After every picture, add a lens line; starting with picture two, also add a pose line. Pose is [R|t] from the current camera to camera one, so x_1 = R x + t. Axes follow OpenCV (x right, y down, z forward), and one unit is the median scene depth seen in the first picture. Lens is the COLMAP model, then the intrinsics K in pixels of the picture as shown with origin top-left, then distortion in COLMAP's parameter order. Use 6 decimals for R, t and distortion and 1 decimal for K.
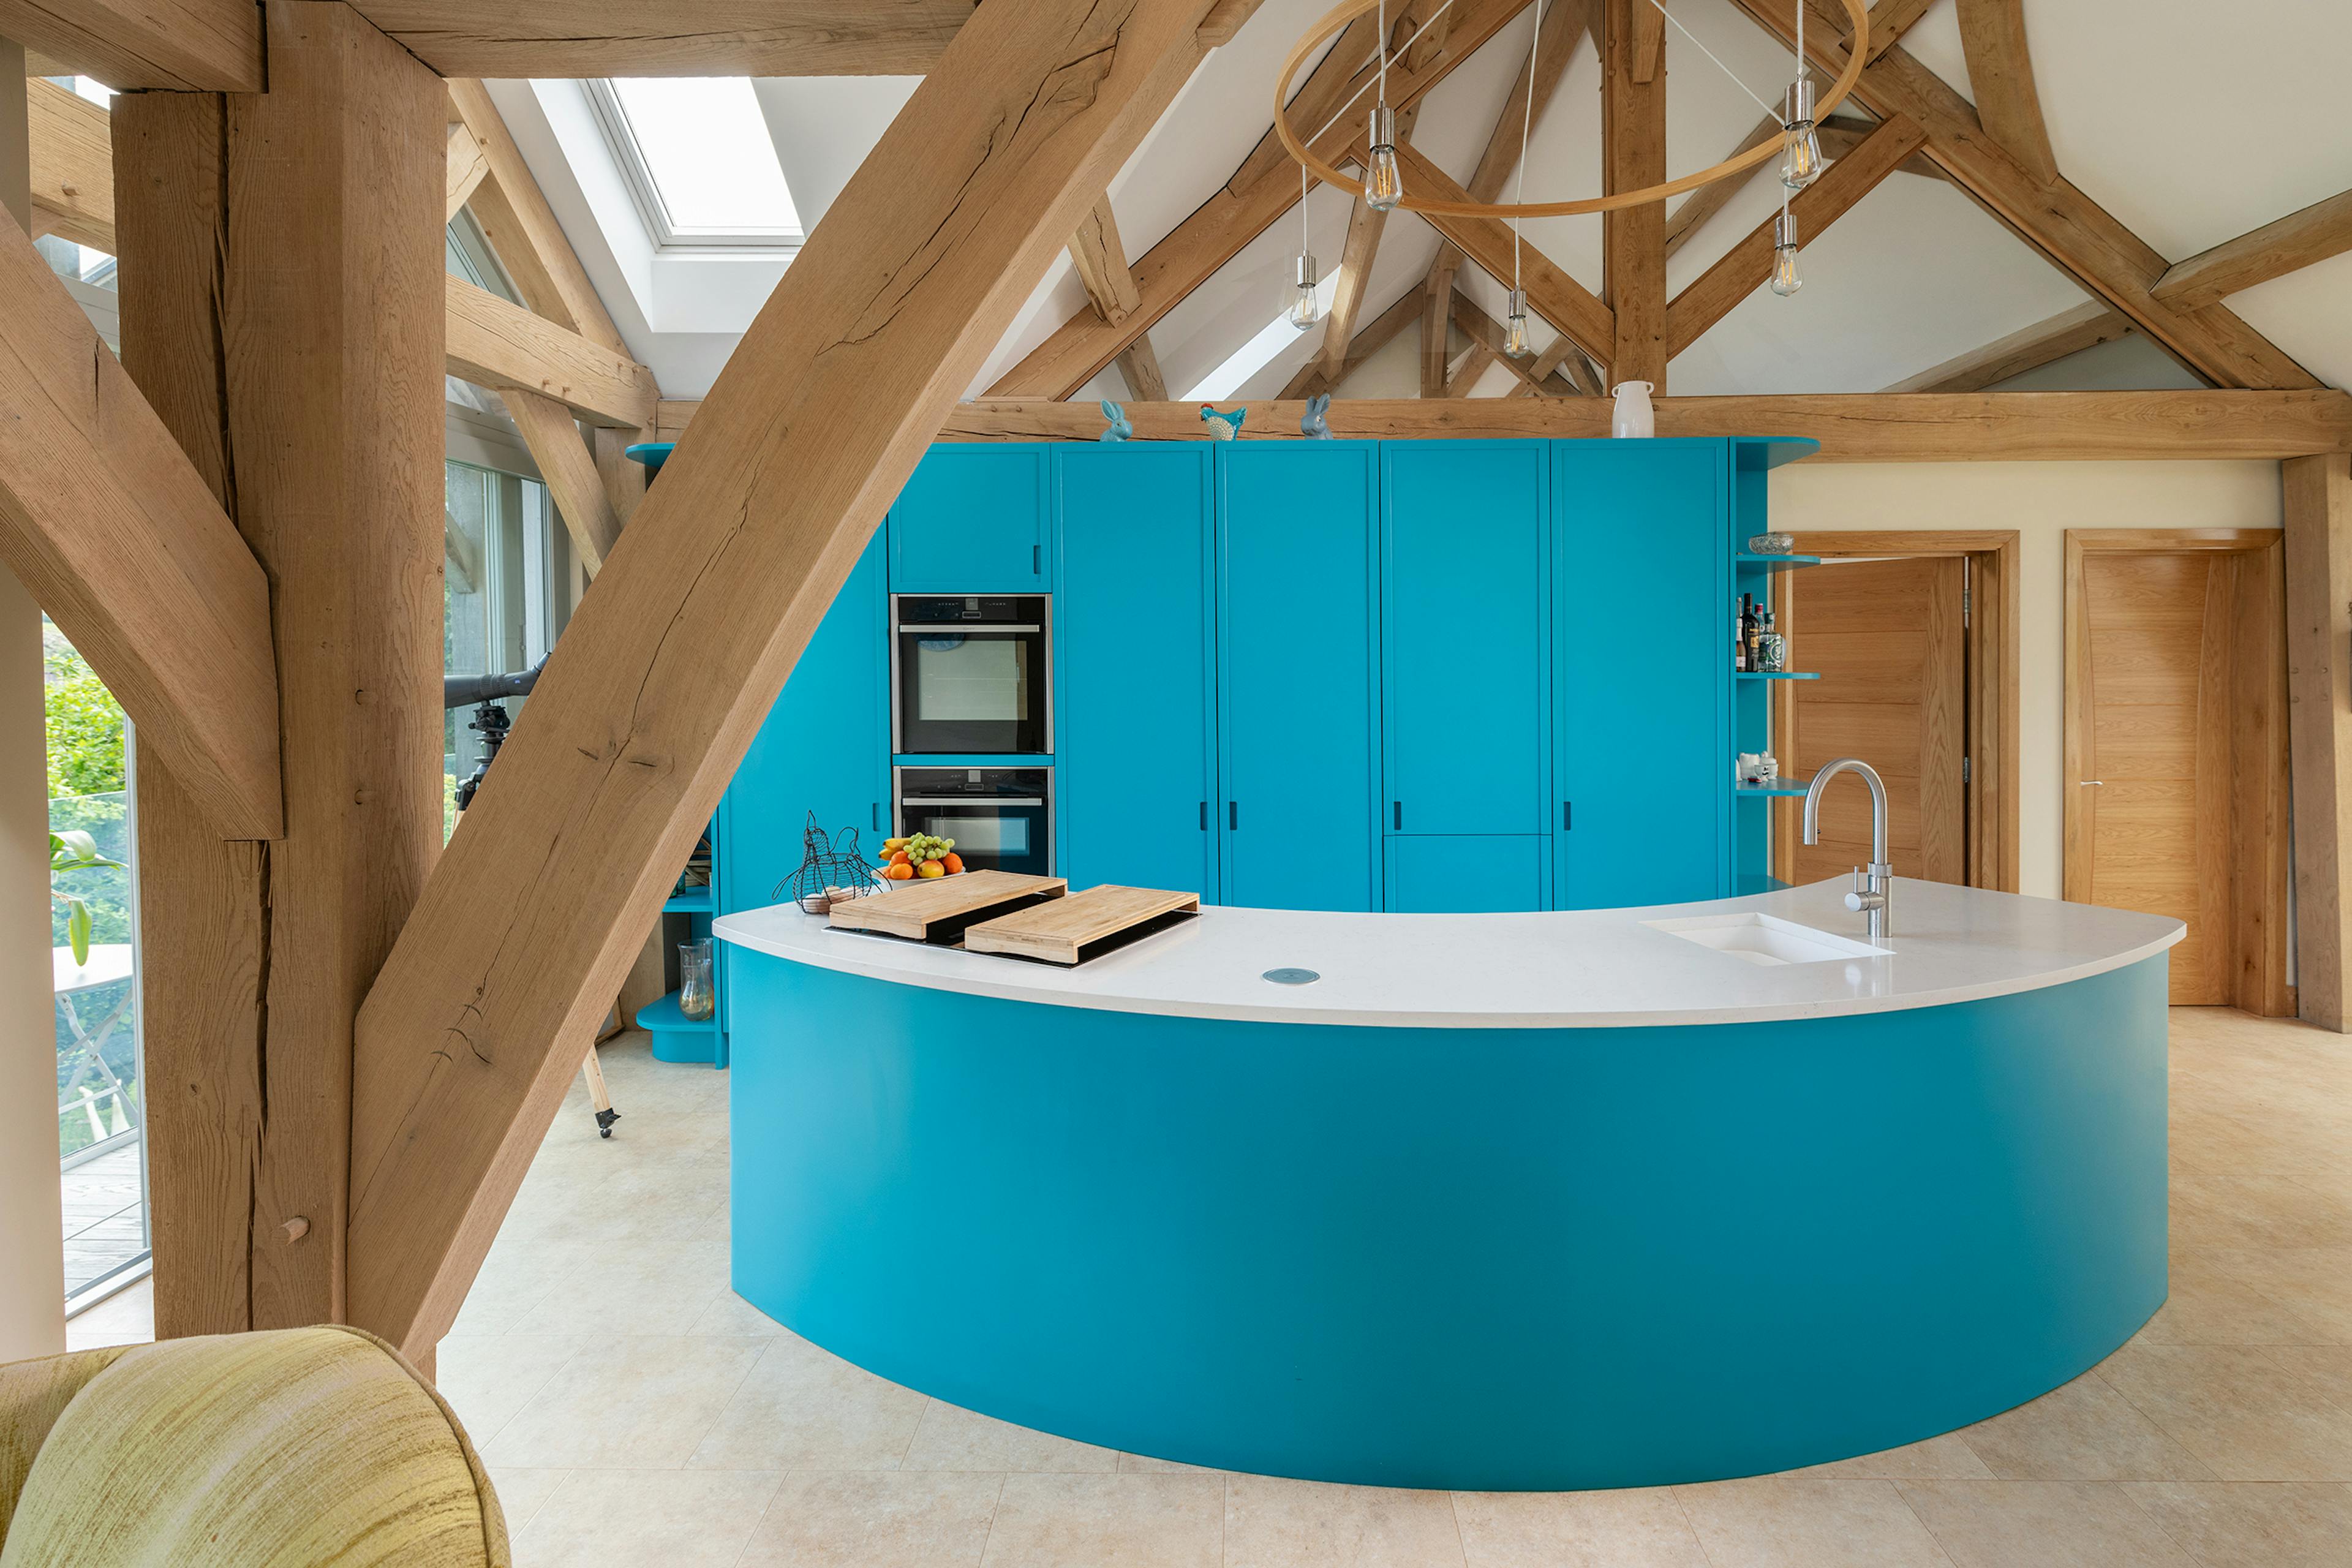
lens RADIAL K [[1102.8, 0, 1238.7], [0, 1102.8, 667.1], [0, 0, 1]] dist [-0.004454, -0.002528]
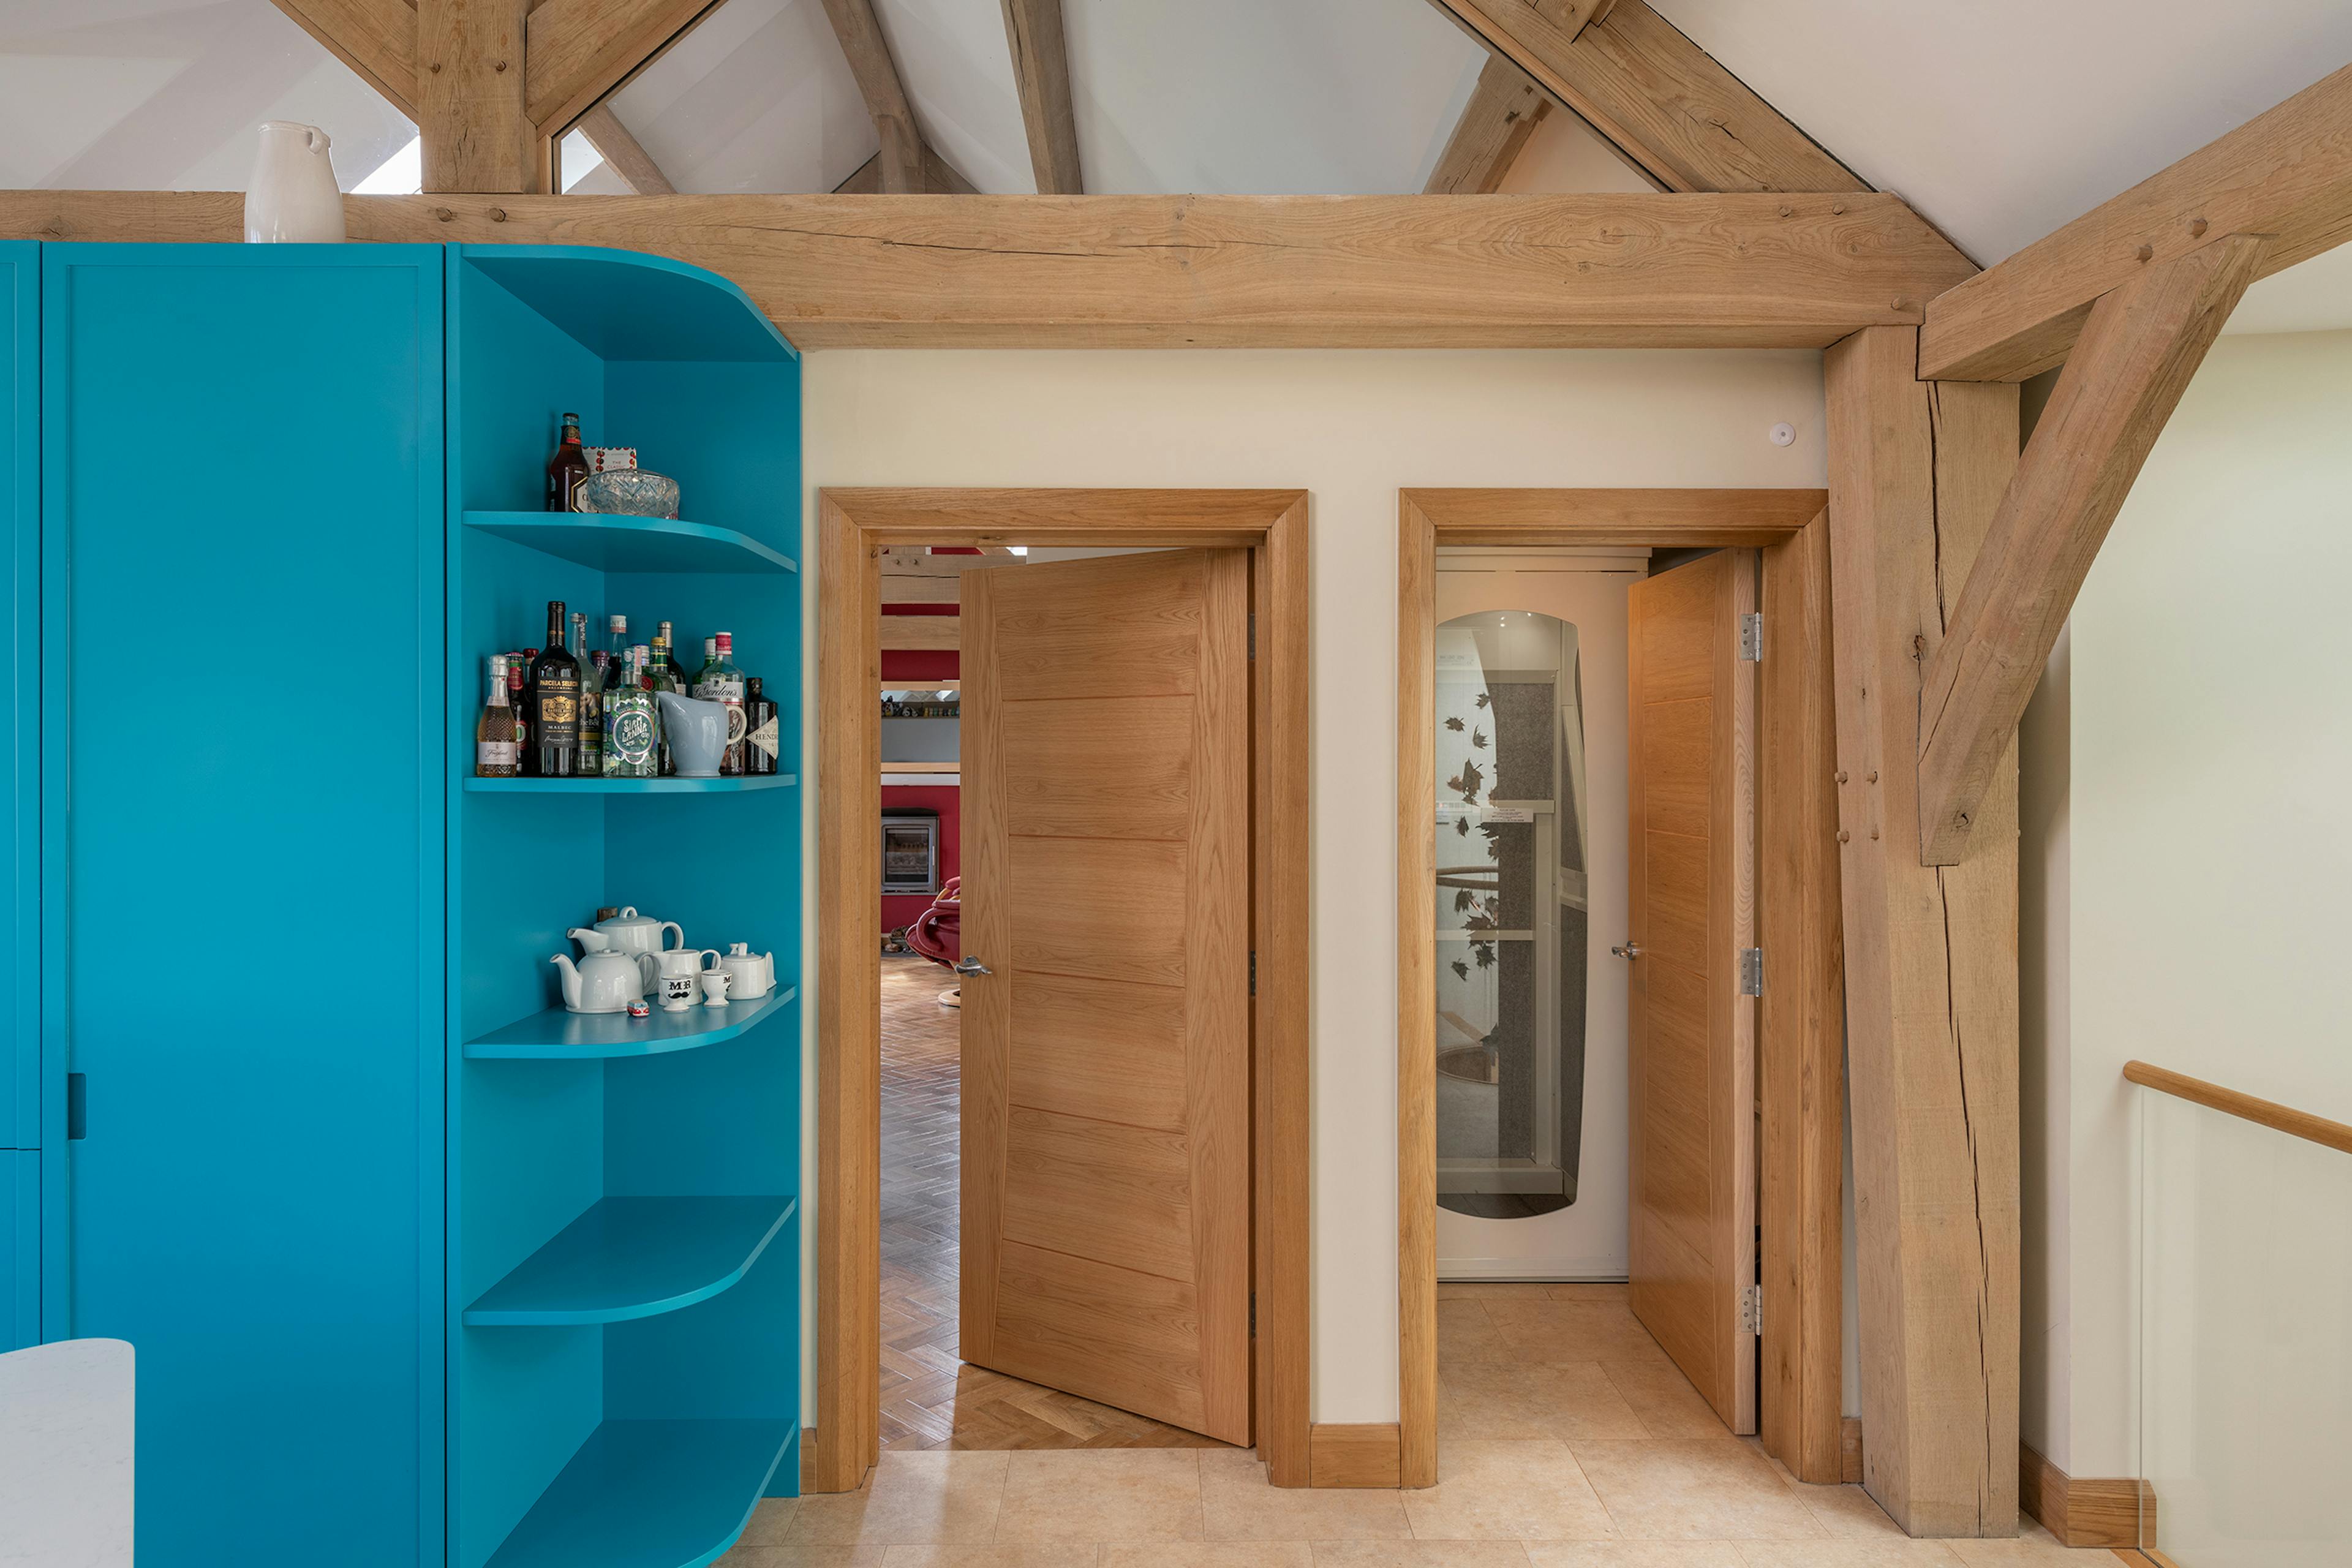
lens RADIAL K [[1467.8, 0, 1211.1], [0, 1467.8, 747.9], [0, 0, 1]] dist [-0.001513, 0.002857]
pose [[0.998907, 0.004966, 0.046487, 0.707419], [-0.004480, 0.999934, -0.010553, -0.002237], [-0.046536, 0.010334, 0.998863, 0.388723]]
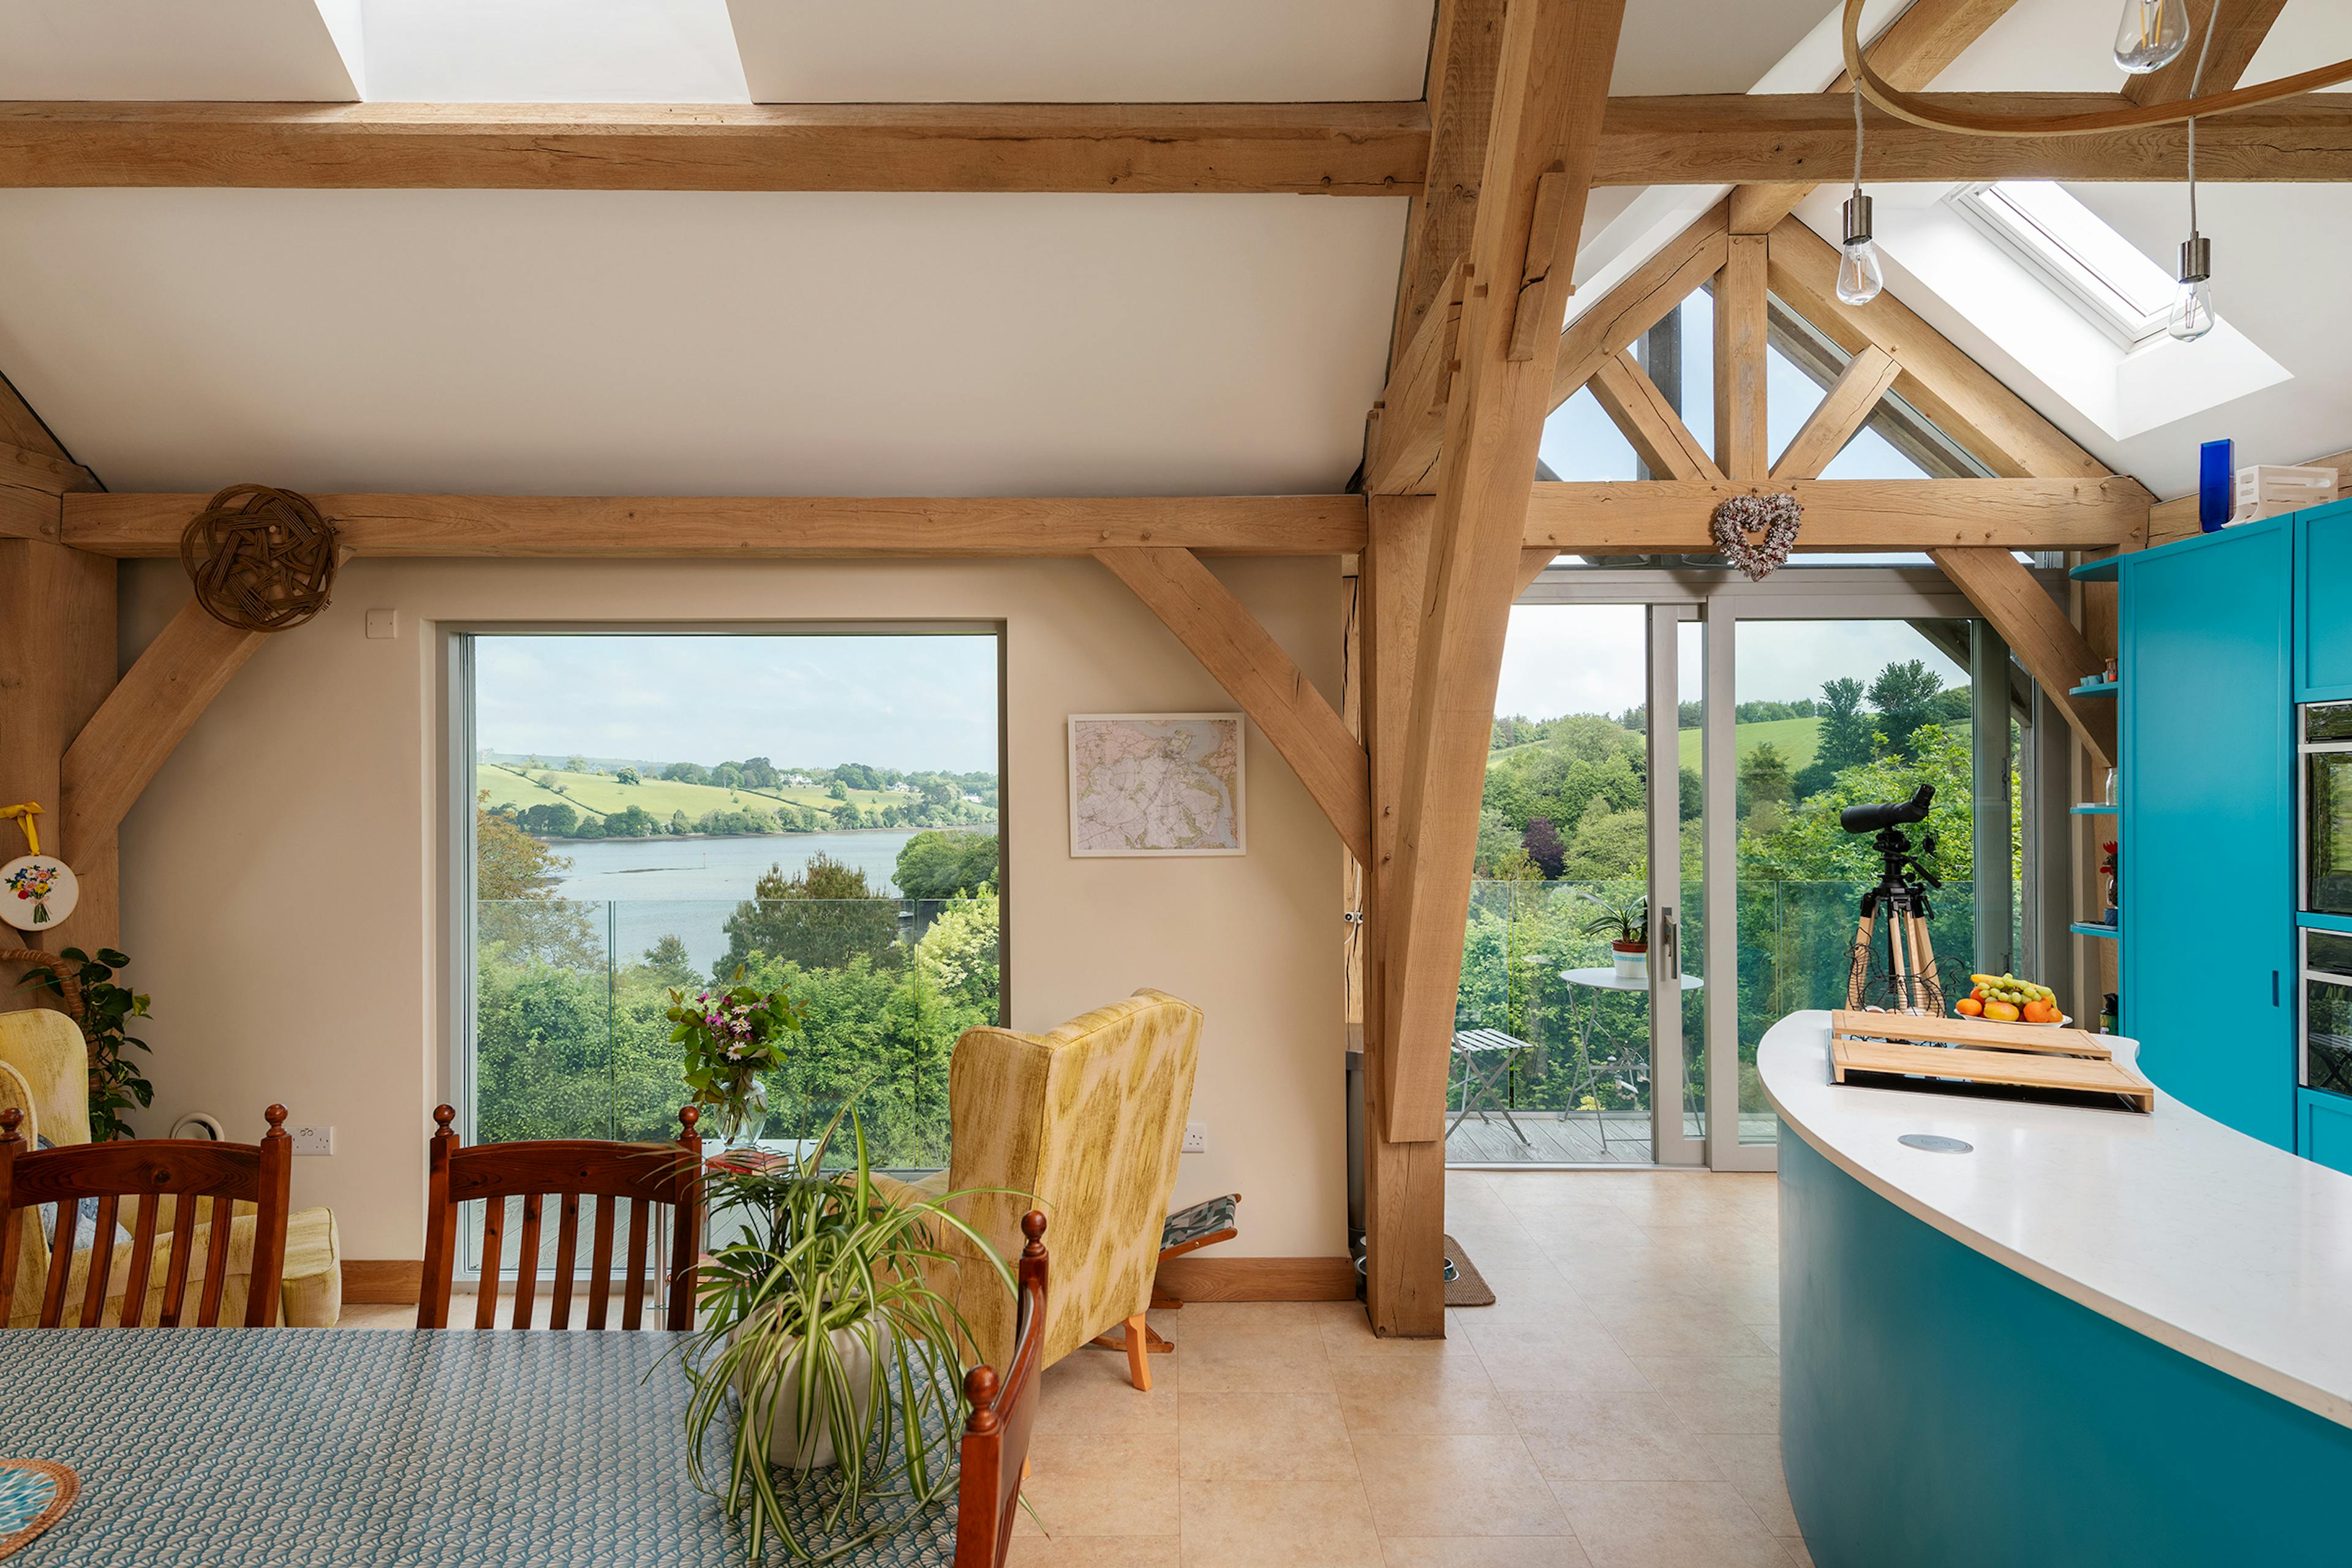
lens RADIAL K [[1234.7, 0, 1180.9], [0, 1234.7, 796.2], [0, 0, 1]] dist [0.020376, 0.000279]
pose [[0.009614, 0.000948, -0.999953, 0.555902], [-0.003821, 0.999992, 0.000911, 0.000554], [0.999946, 0.003812, 0.009618, 0.205145]]
